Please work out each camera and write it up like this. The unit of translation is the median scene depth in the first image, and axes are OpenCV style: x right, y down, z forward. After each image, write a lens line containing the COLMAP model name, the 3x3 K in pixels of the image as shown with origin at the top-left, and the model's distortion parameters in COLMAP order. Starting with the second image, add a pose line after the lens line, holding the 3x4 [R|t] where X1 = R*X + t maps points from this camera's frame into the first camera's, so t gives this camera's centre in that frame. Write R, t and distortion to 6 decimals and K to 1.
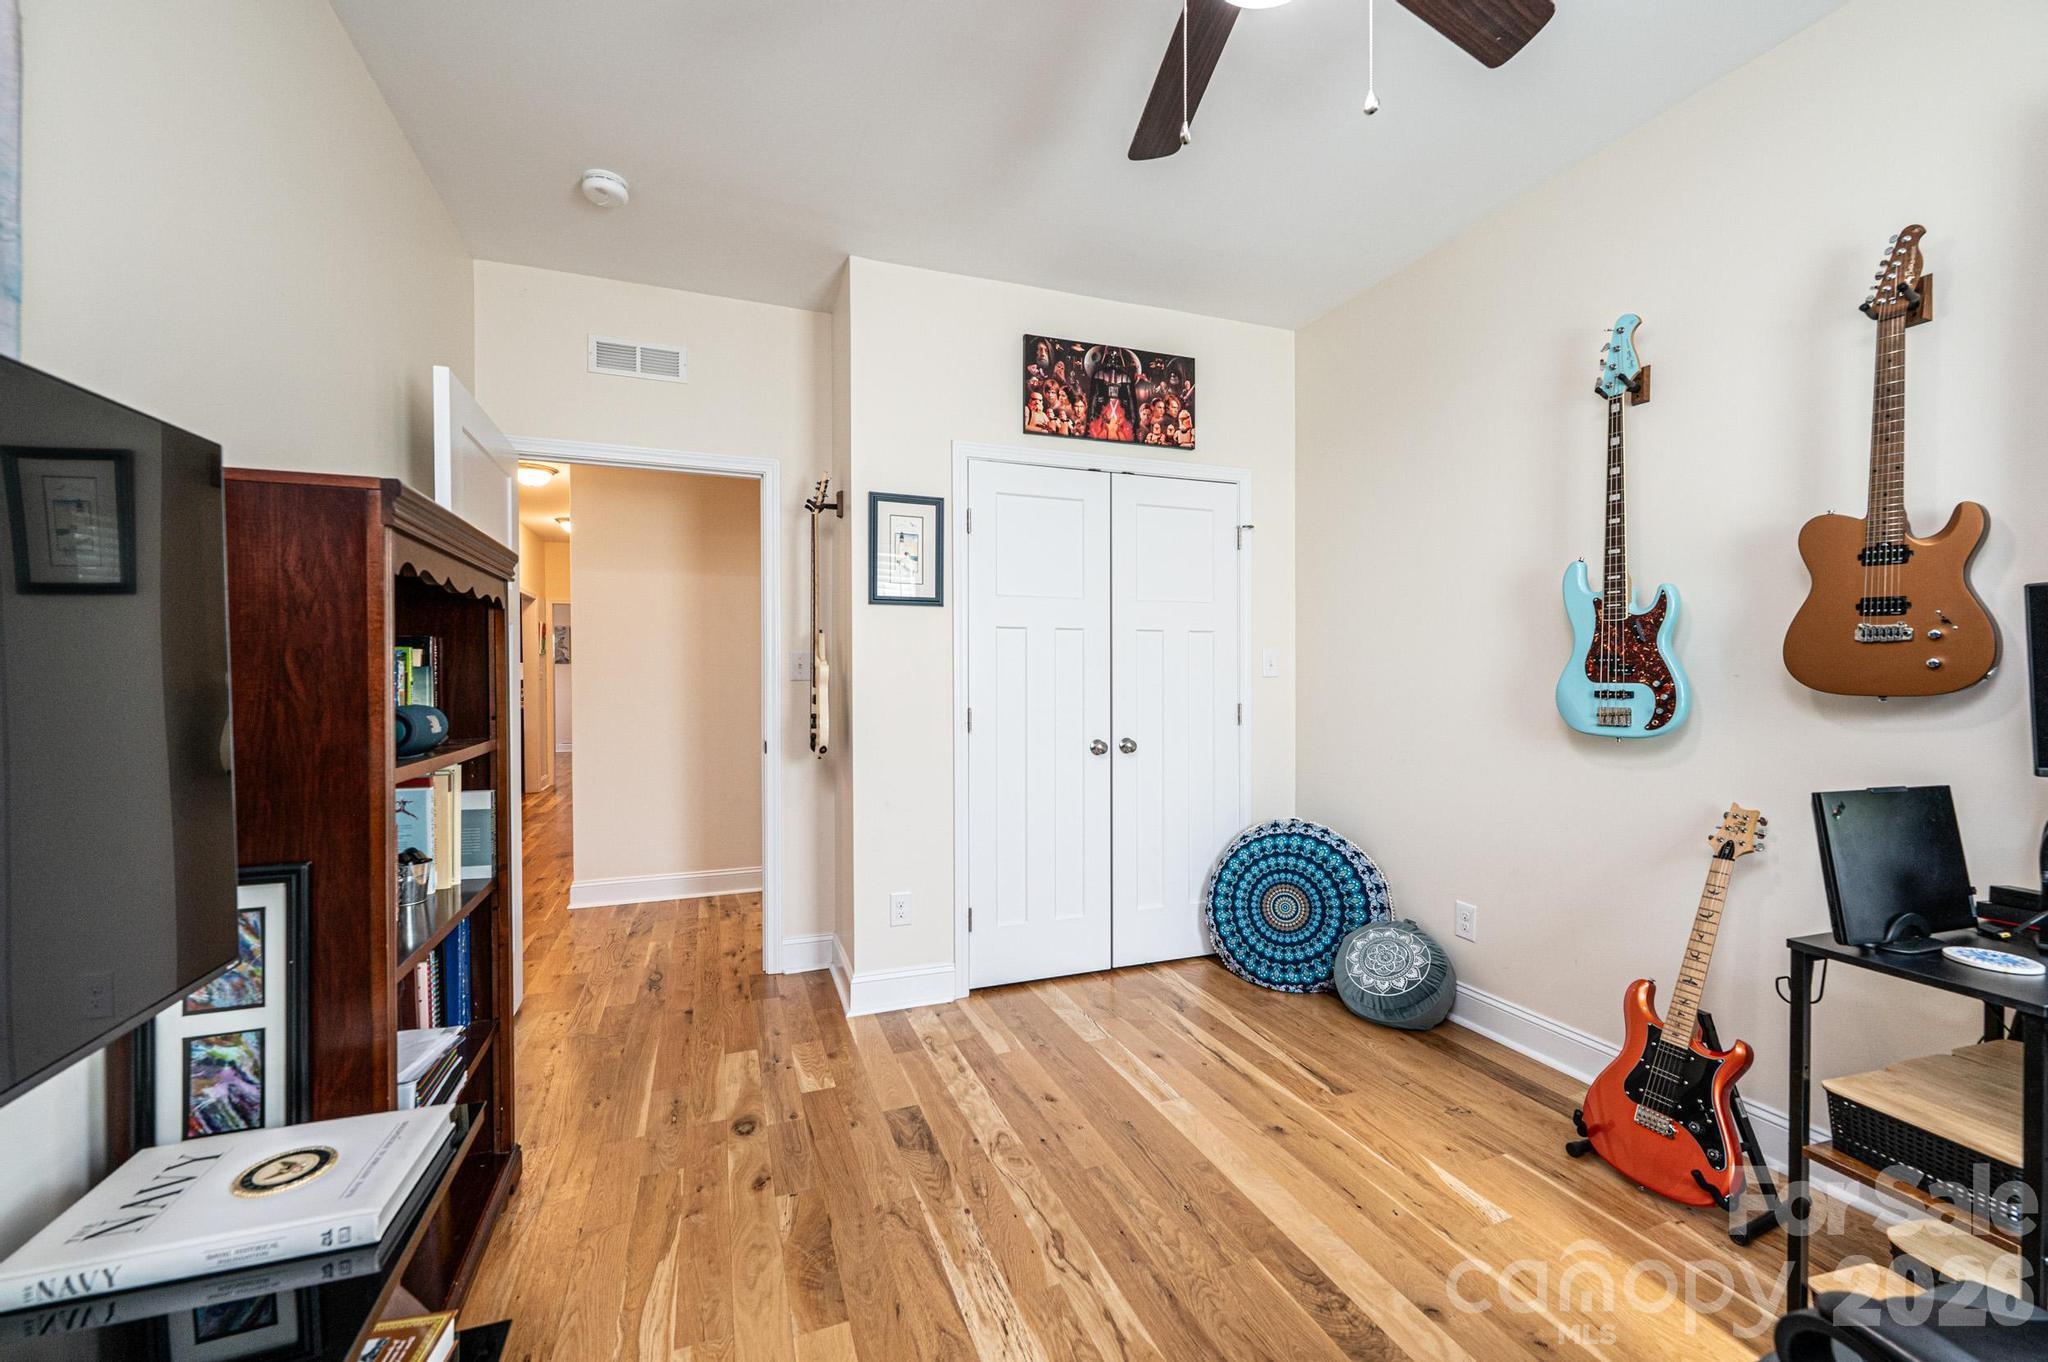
lens RADIAL K [[817.9, 0, 1028.6], [0, 817.9, 682.1], [0, 0, 1]] dist [0.000586, -0.000310]
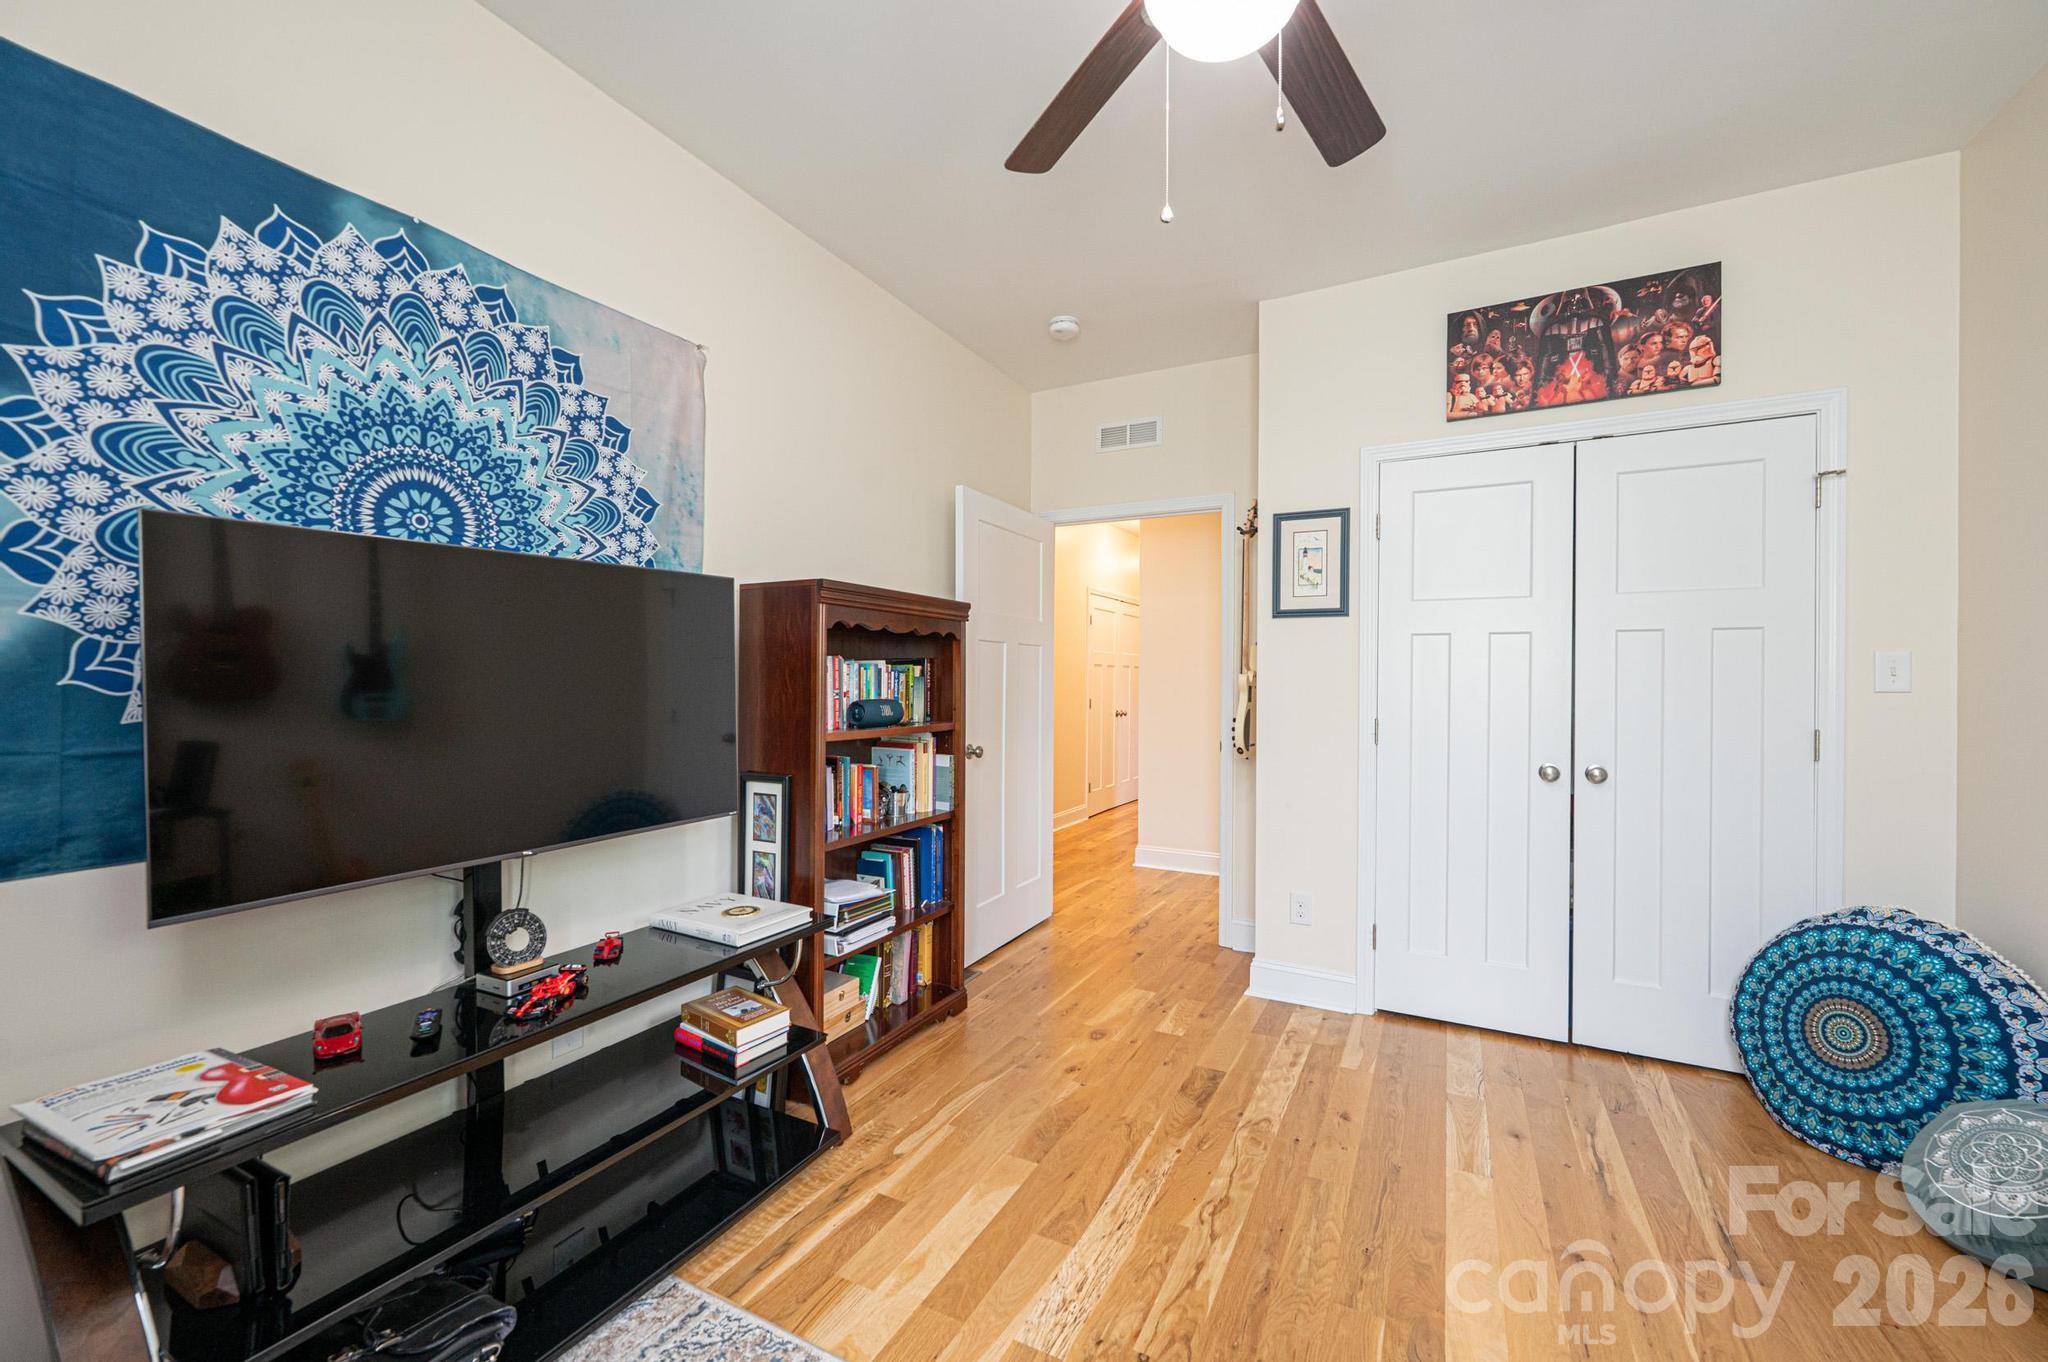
lens RADIAL K [[817.9, 0, 1021.0], [0, 817.9, 680.7], [0, 0, 1]] dist [0.000586, -0.000310]
pose [[0.657968, 0.006220, -0.753020, 0.371965], [-0.013370, 0.999905, -0.003424, -0.004455], [0.752927, 0.012321, 0.657989, 0.039743]]
